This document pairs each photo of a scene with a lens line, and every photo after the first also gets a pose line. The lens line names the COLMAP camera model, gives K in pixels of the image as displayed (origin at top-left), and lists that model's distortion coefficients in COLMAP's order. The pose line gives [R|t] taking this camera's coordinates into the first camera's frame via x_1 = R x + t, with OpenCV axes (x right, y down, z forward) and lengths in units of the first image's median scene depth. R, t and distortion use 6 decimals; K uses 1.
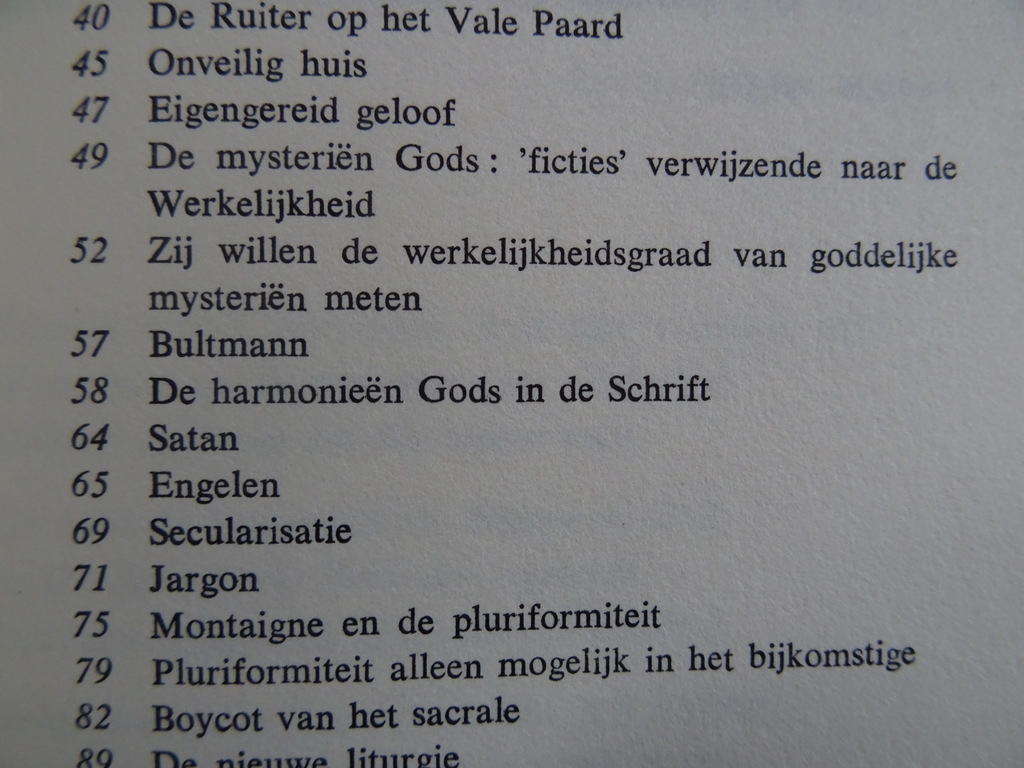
lens RADIAL K [[721.1, 0, 515.4], [0, 721.1, 376.3], [0, 0, 1]] dist [0.025162, -0.055072]
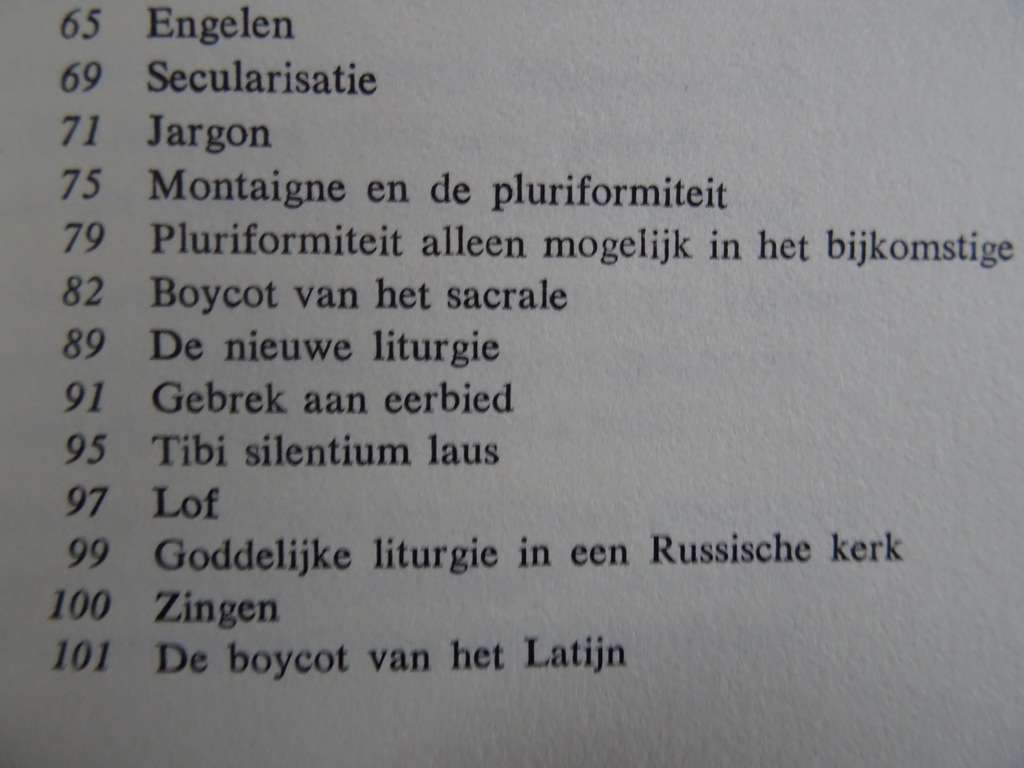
lens RADIAL K [[721.1, 0, 514.5], [0, 721.1, 384.3], [0, 0, 1]] dist [0.025162, -0.055072]
pose [[0.999986, 0.000734, -0.005207, -0.055171], [-0.000581, 0.999572, 0.029242, 0.554167], [0.005227, -0.029238, 0.999559, 0.115664]]
